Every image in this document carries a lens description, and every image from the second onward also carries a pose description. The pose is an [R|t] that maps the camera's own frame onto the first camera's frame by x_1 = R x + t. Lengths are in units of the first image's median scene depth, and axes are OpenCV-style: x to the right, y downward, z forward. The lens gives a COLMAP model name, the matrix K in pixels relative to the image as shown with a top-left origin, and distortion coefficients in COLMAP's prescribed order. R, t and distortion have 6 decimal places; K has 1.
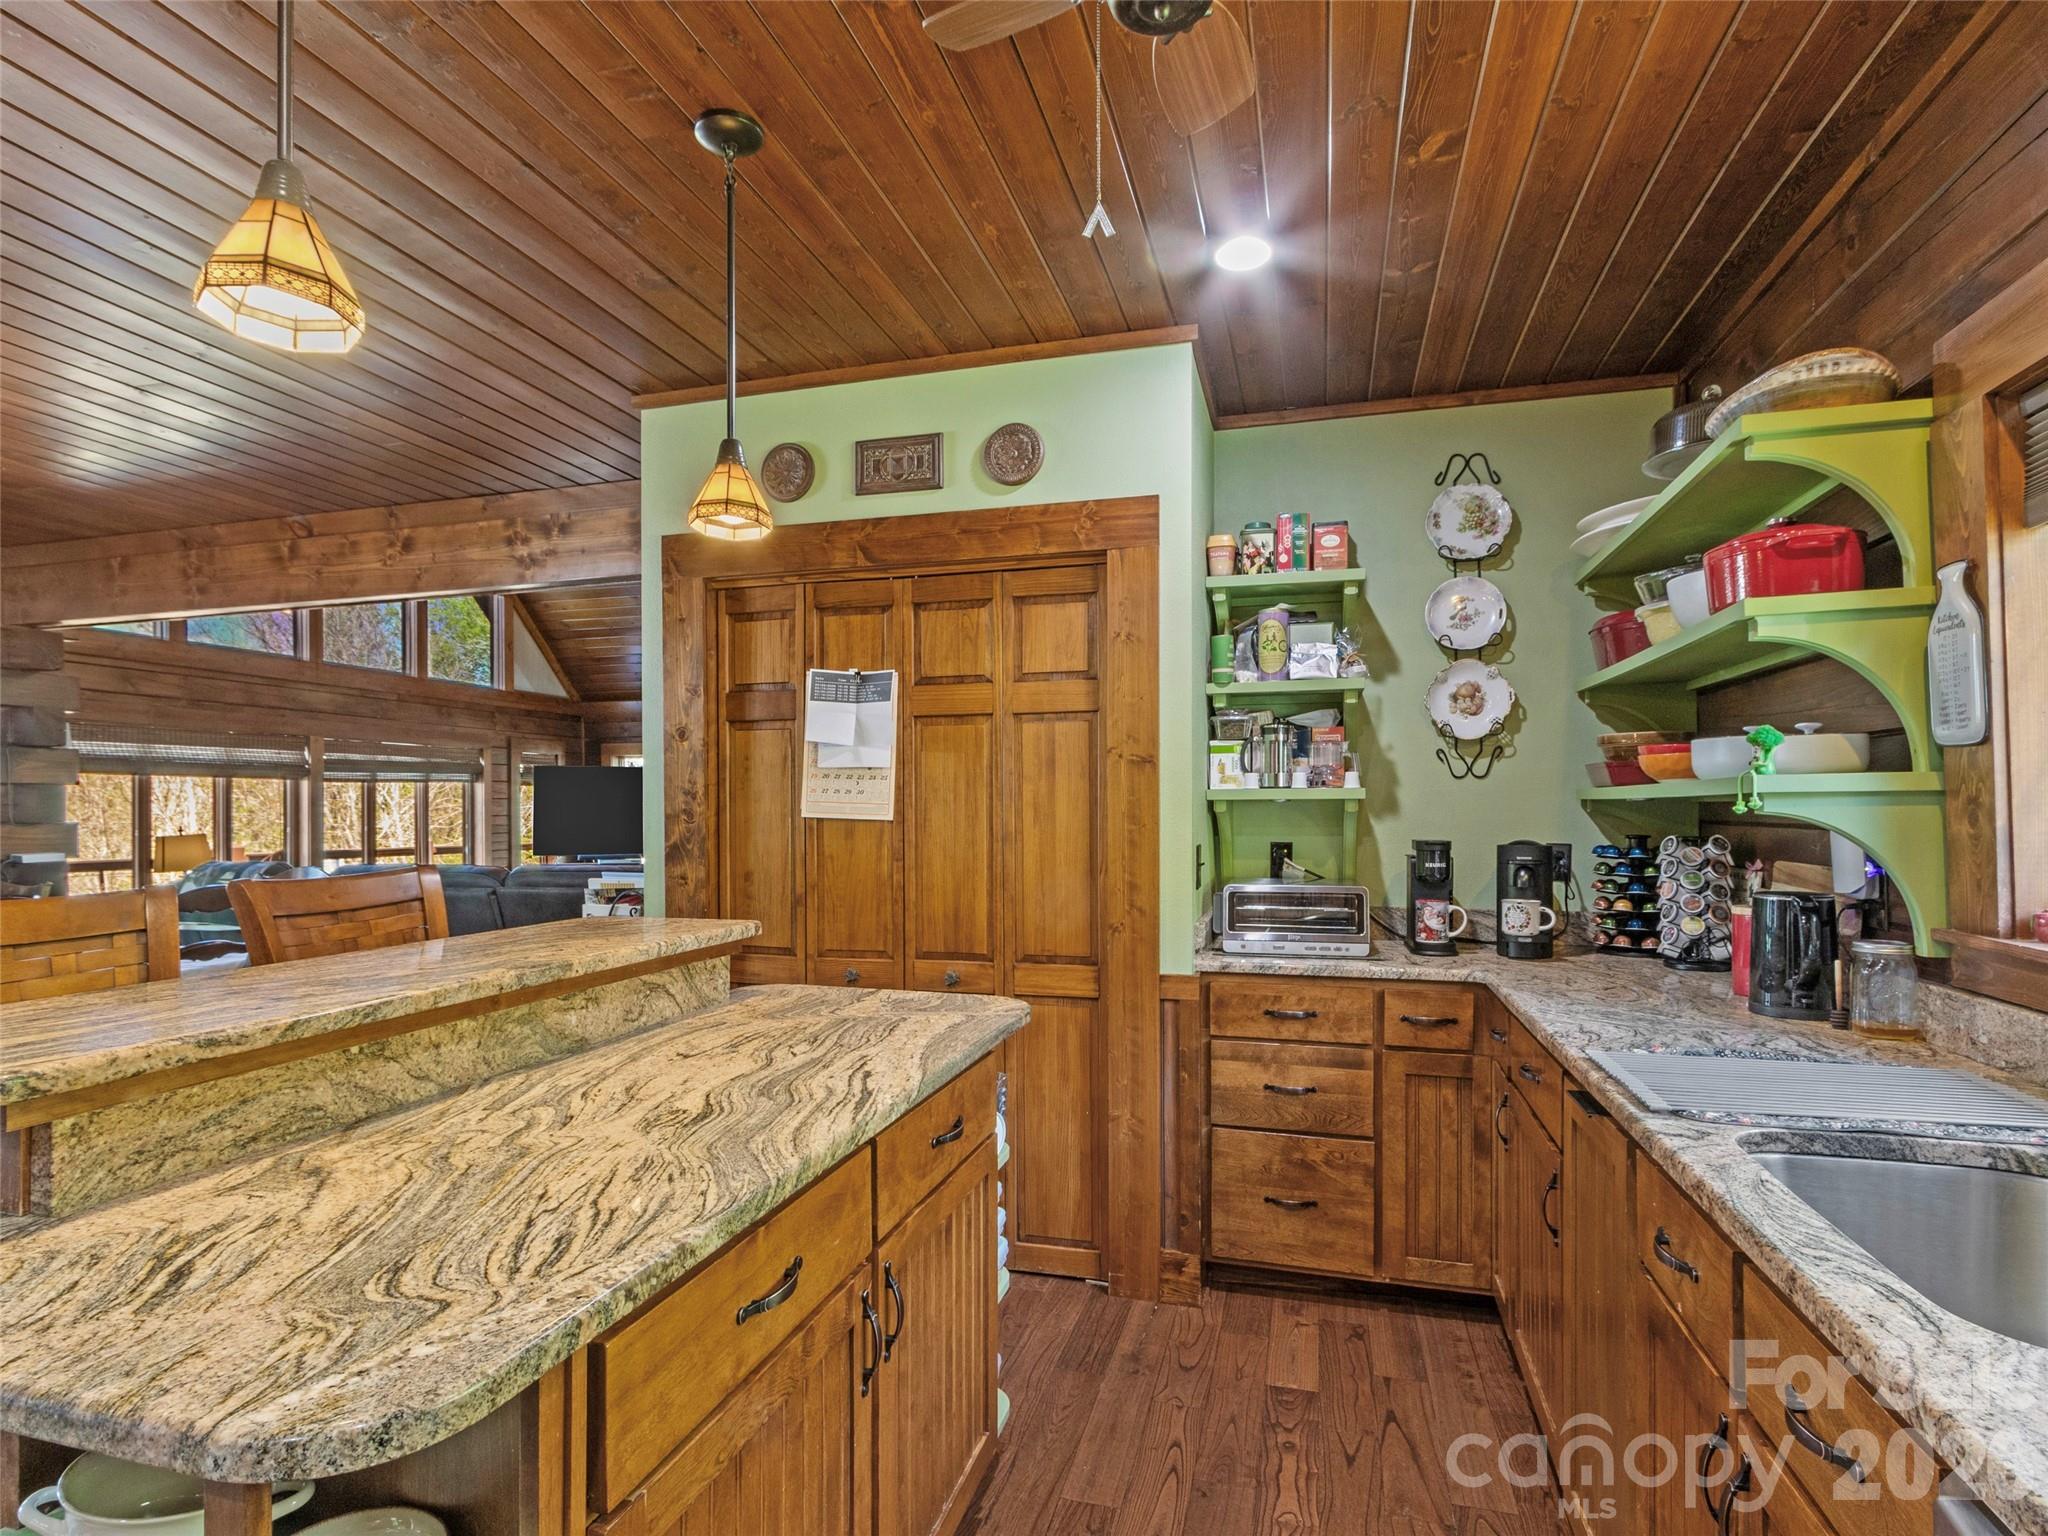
lens RADIAL K [[1066.2, 0, 1012.9], [0, 1066.2, 797.3], [0, 0, 1]] dist [0.002049, 0.001080]
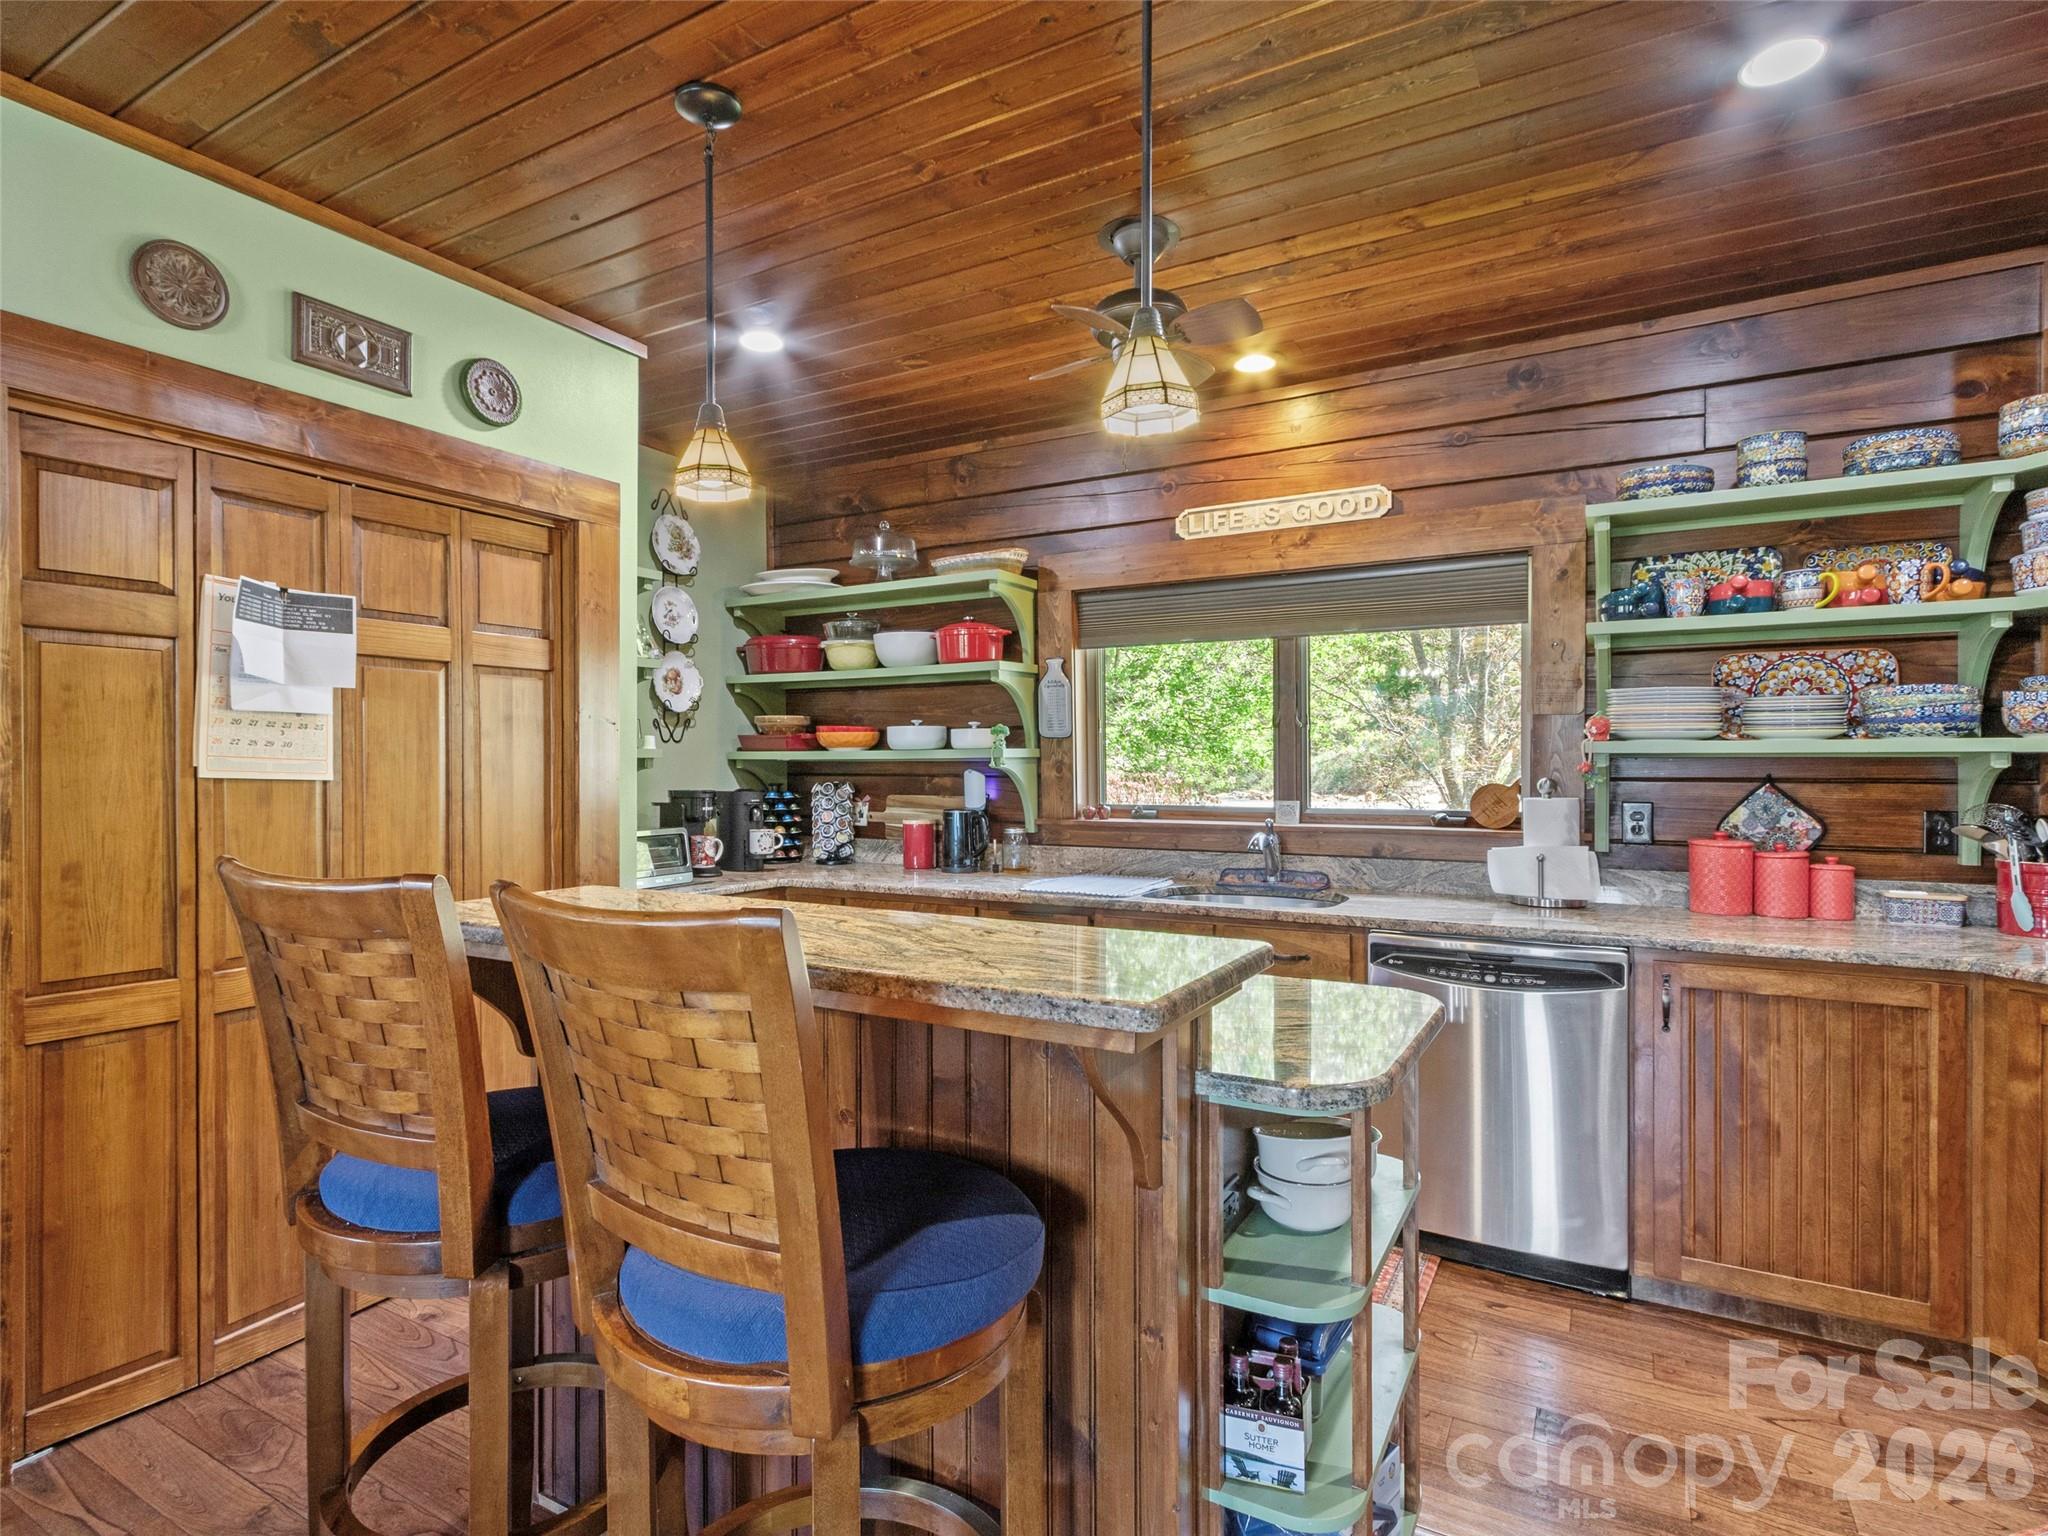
lens RADIAL K [[1061.5, 0, 1024.0], [0, 1061.5, 768.0], [0, 0, 1]] dist [0.001048, 0.000613]
pose [[0.234349, -0.001769, 0.972151, -0.775631], [-0.008716, 0.999954, 0.003921, 0.004500], [-0.972113, -0.009392, 0.234323, 0.302228]]
